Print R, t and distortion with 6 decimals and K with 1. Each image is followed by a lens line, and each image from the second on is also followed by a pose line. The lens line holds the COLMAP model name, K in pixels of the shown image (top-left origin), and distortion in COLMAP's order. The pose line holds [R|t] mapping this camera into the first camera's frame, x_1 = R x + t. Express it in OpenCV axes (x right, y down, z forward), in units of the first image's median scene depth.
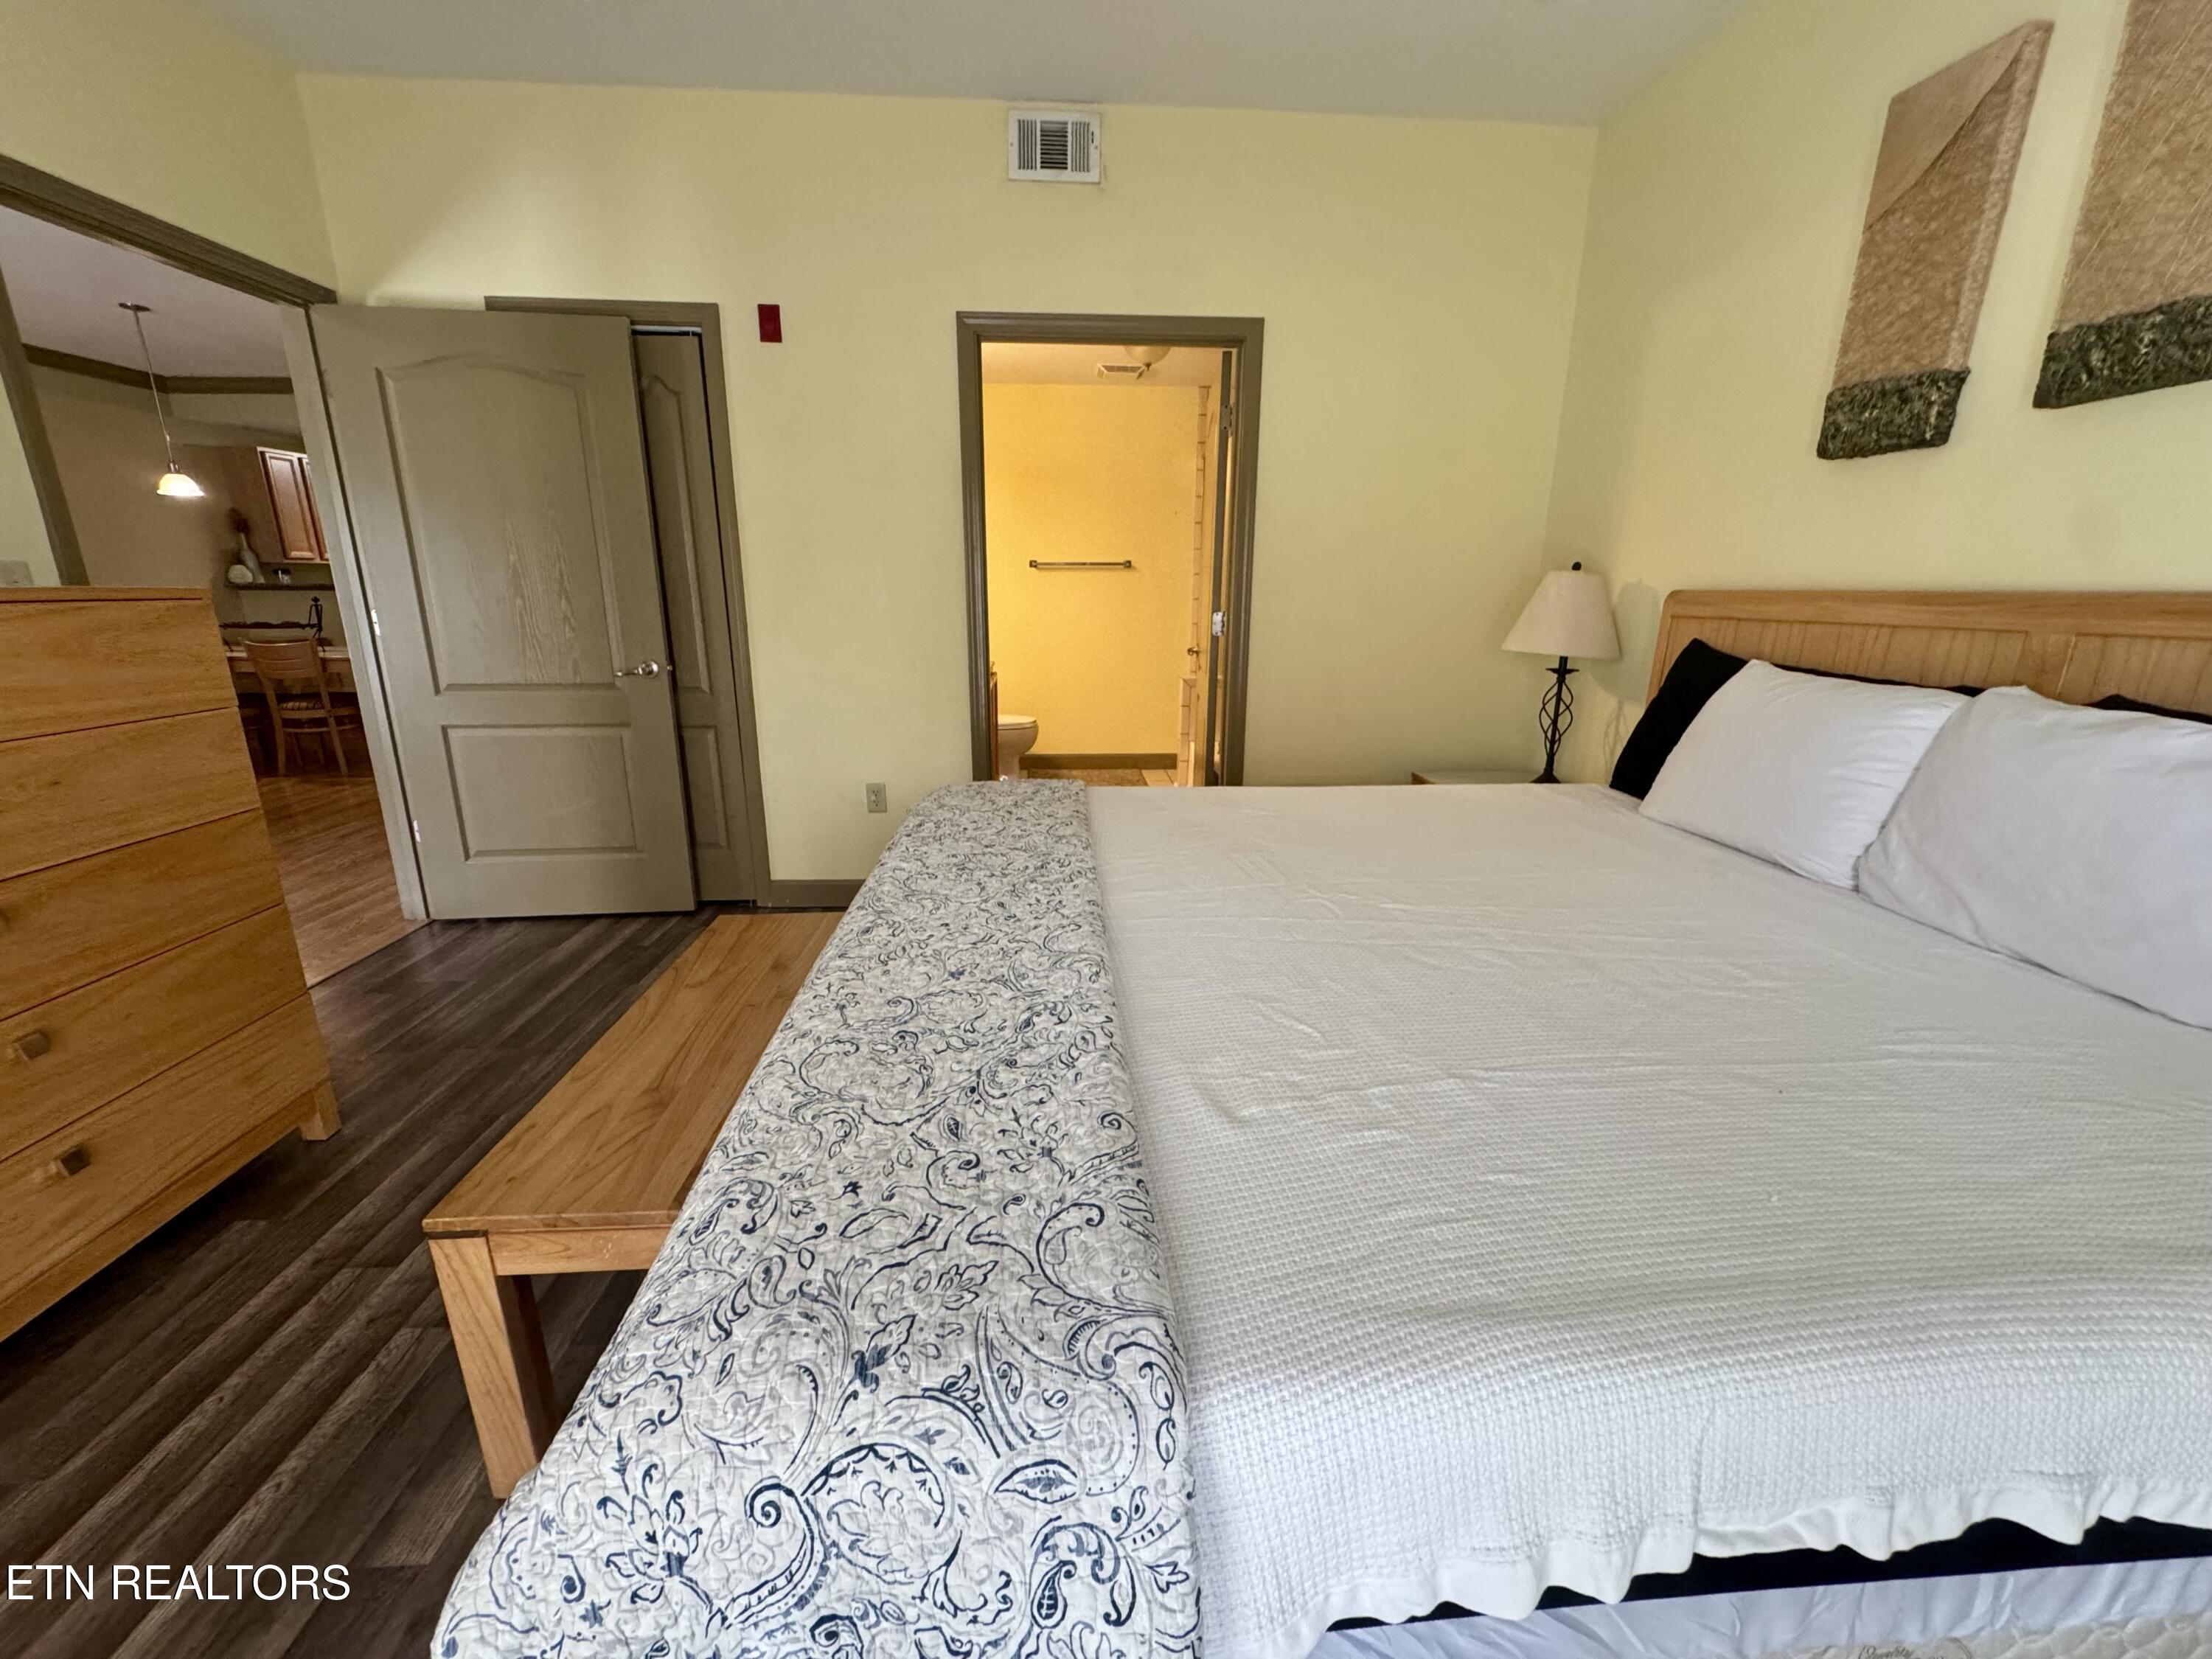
lens RADIAL K [[886.7, 0, 1100.3], [0, 886.7, 828.0], [0, 0, 1]] dist [-0.001892, -0.000598]
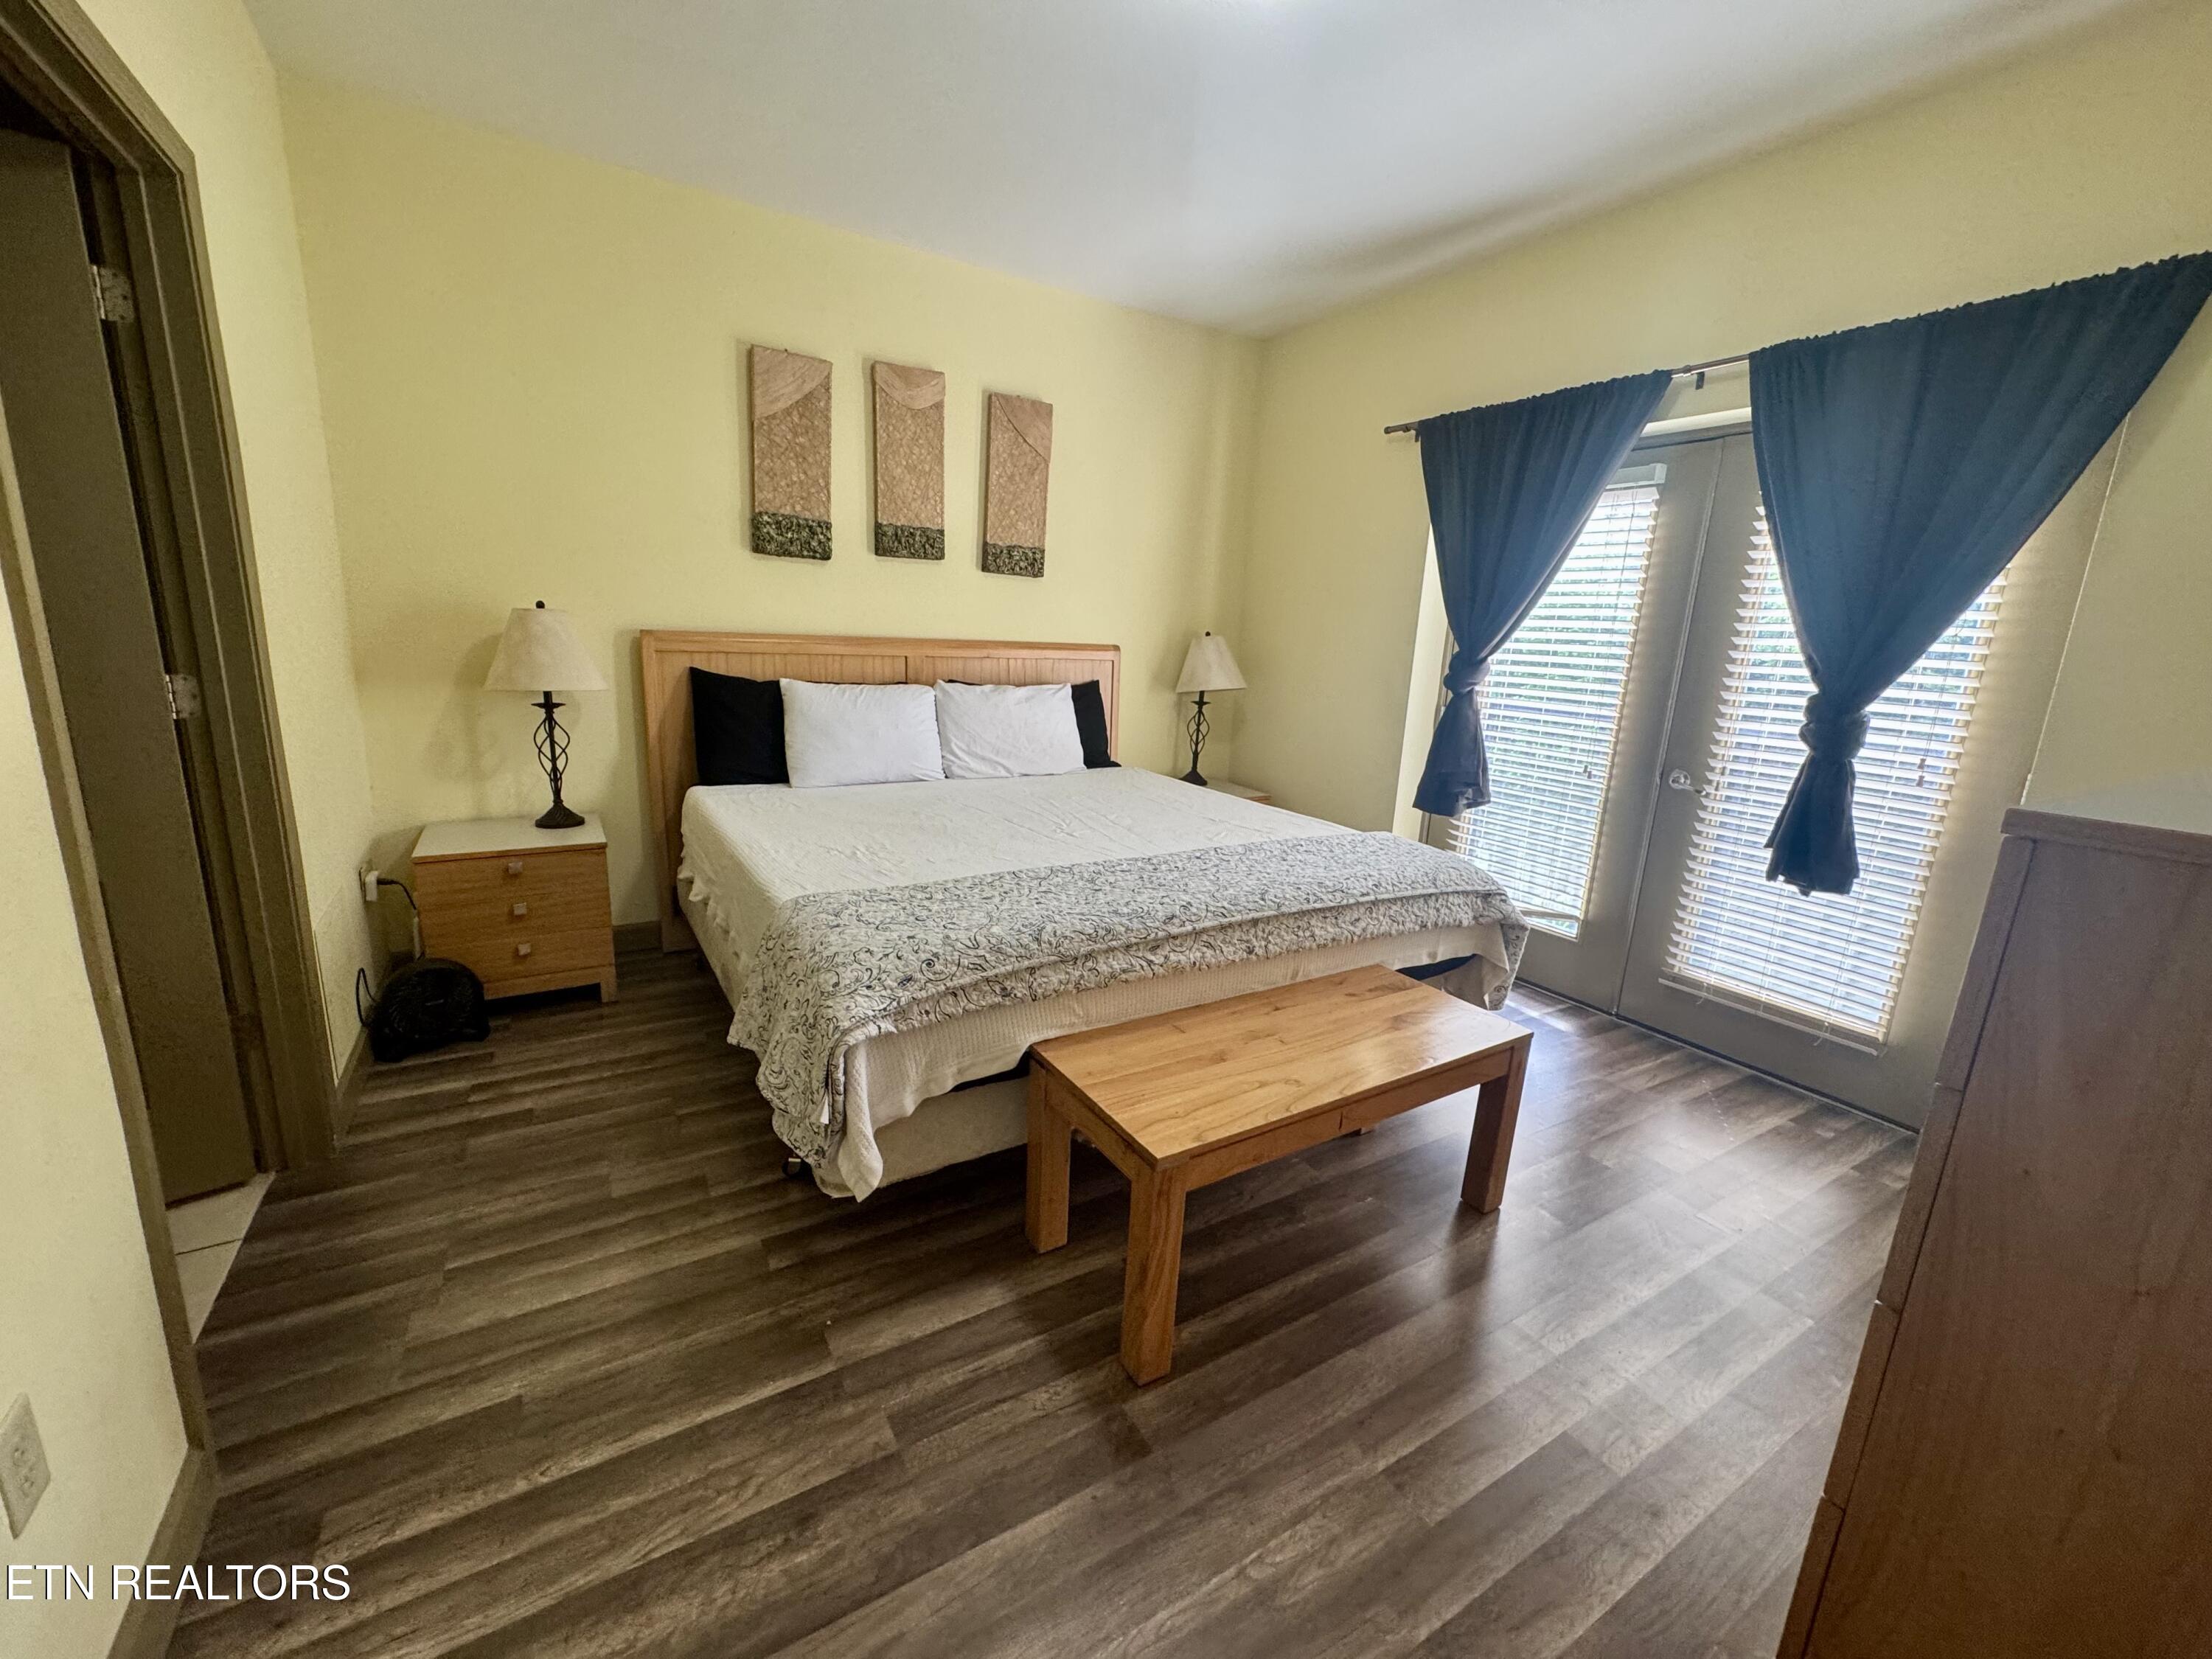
lens RADIAL K [[889.0, 0, 1100.3], [0, 889.0, 829.6], [0, 0, 1]] dist [-0.001659, 0.000506]
pose [[-0.474871, -0.224573, 0.850920, -1.057828], [0.182272, 0.920831, 0.344743, -0.434255], [-0.860973, 0.318807, -0.396342, 1.383427]]
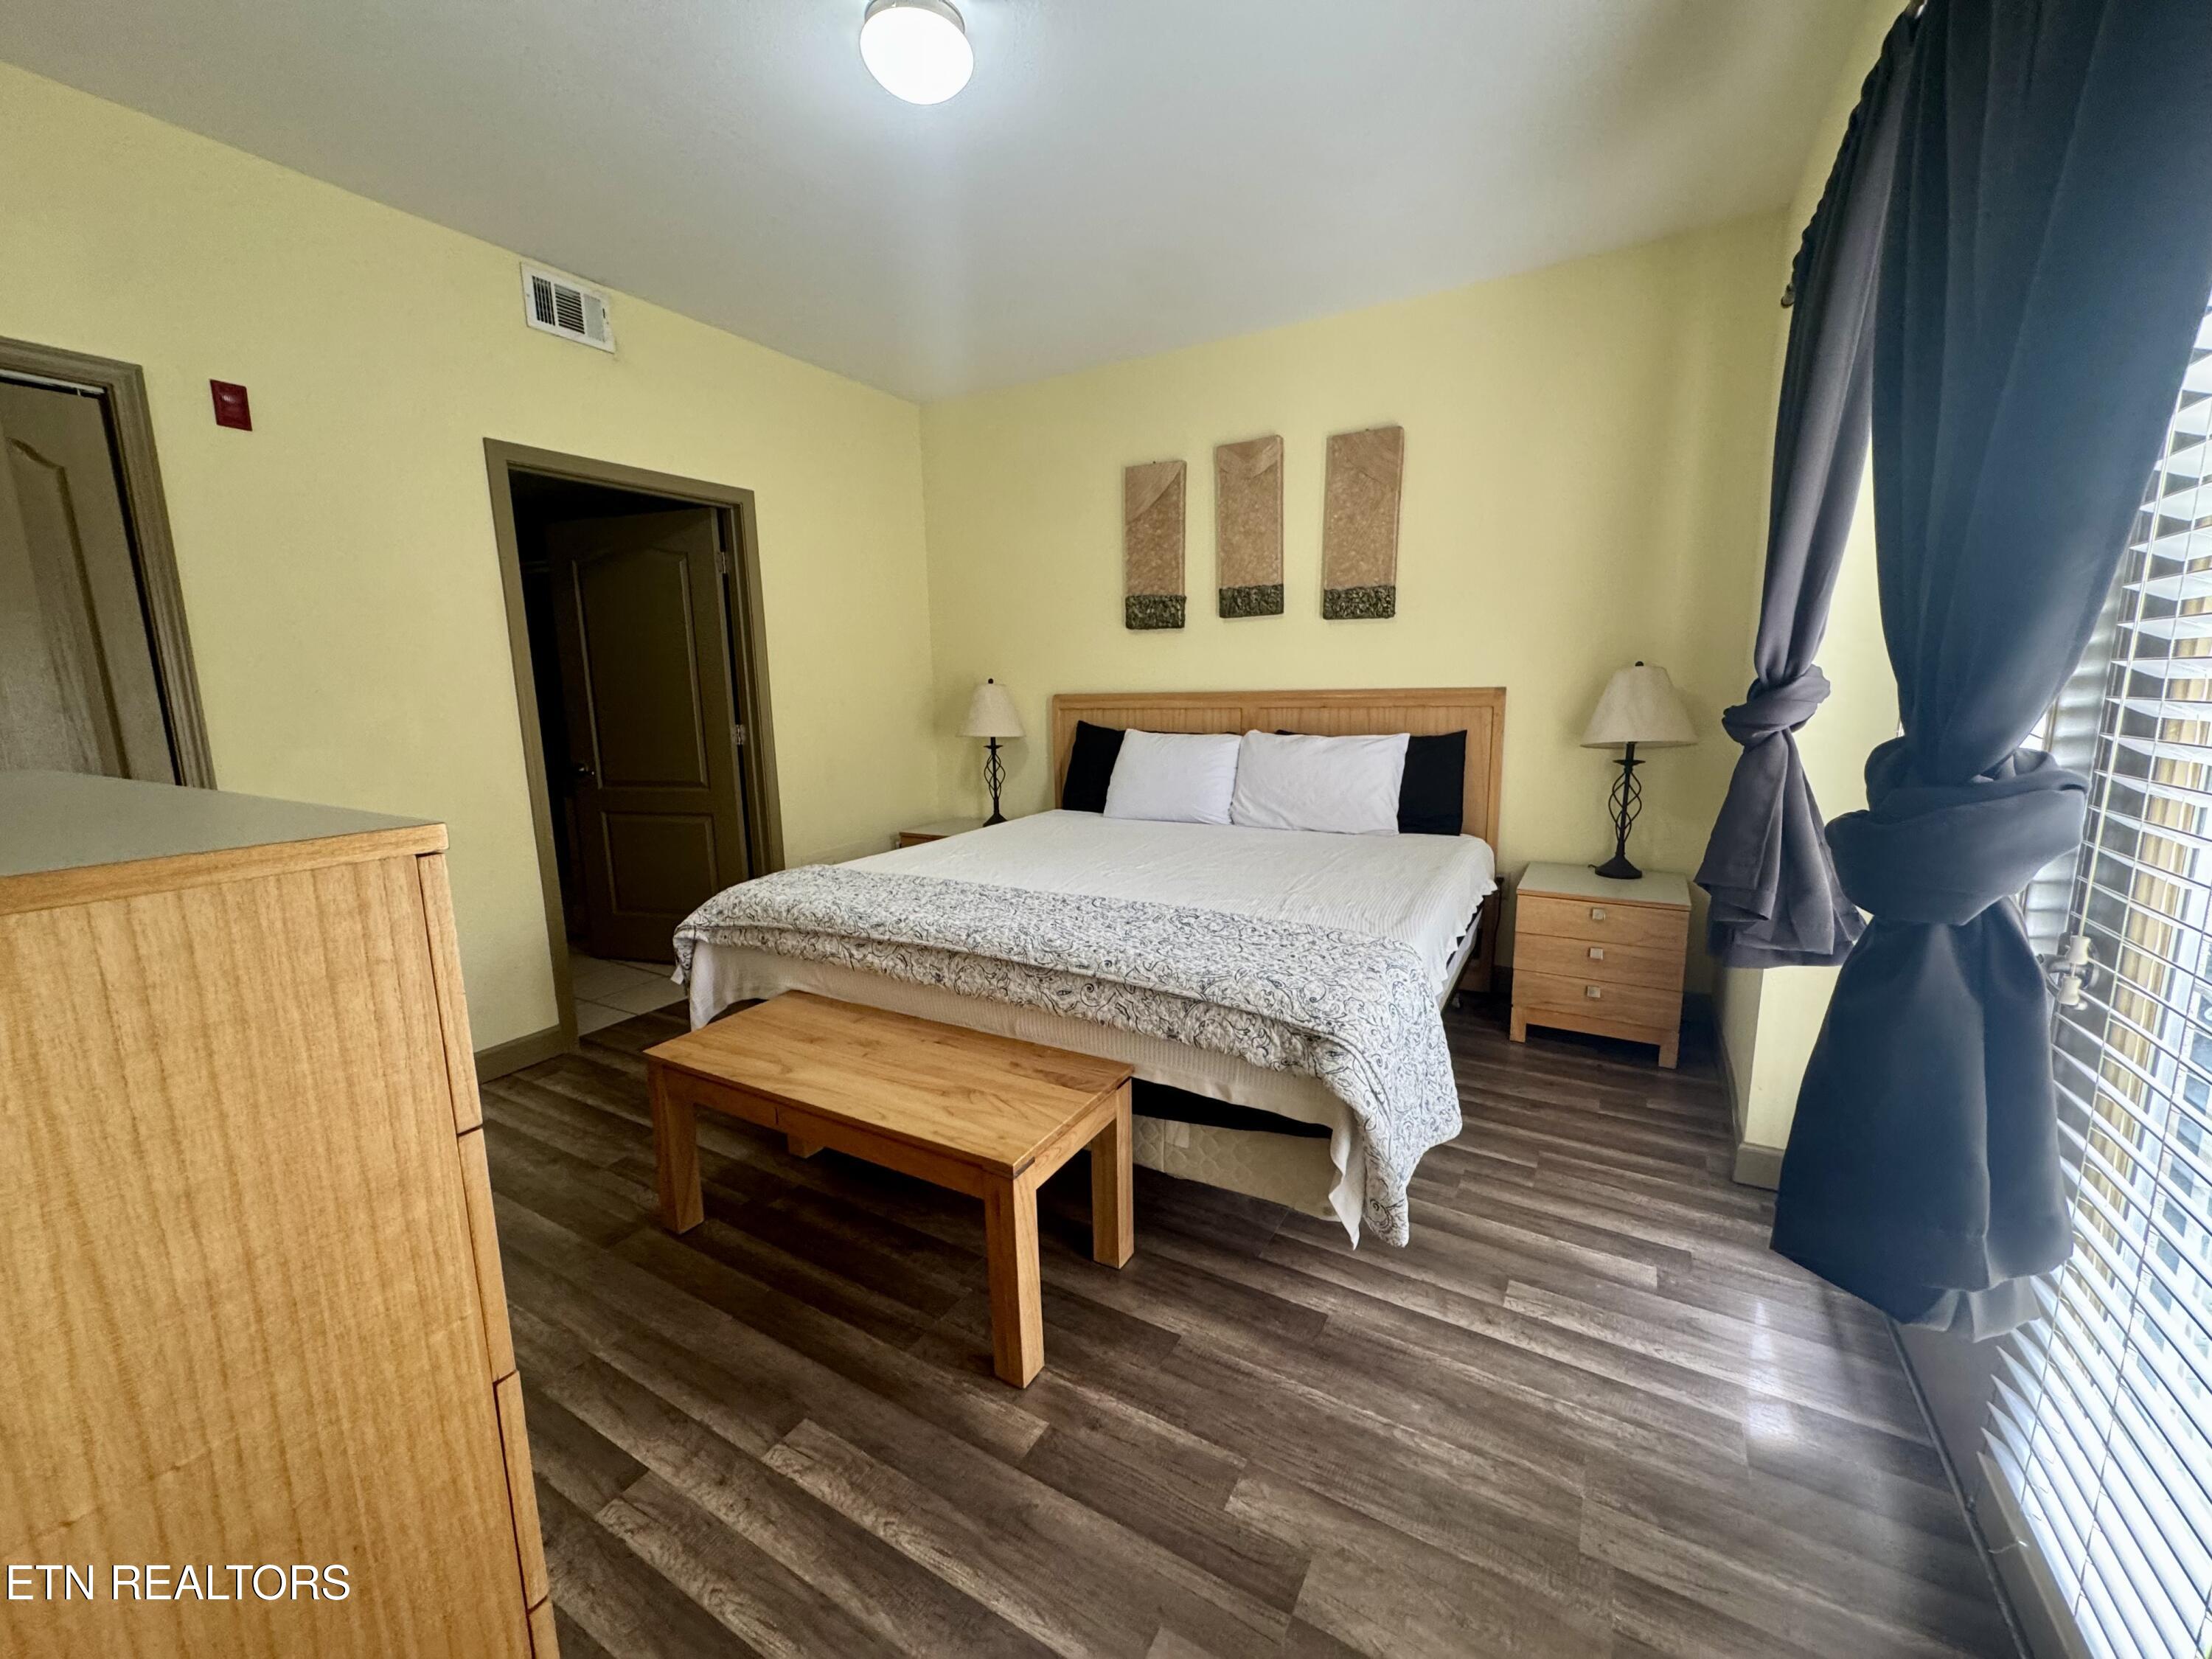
lens RADIAL K [[889.0, 0, 1100.3], [0, 889.0, 829.6], [0, 0, 1]] dist [-0.001659, 0.000506]
pose [[0.548408, -0.159130, 0.820930, -1.032207], [0.244697, 0.969292, 0.024423, -0.045068], [-0.799607, 0.187485, 0.570506, -0.013193]]
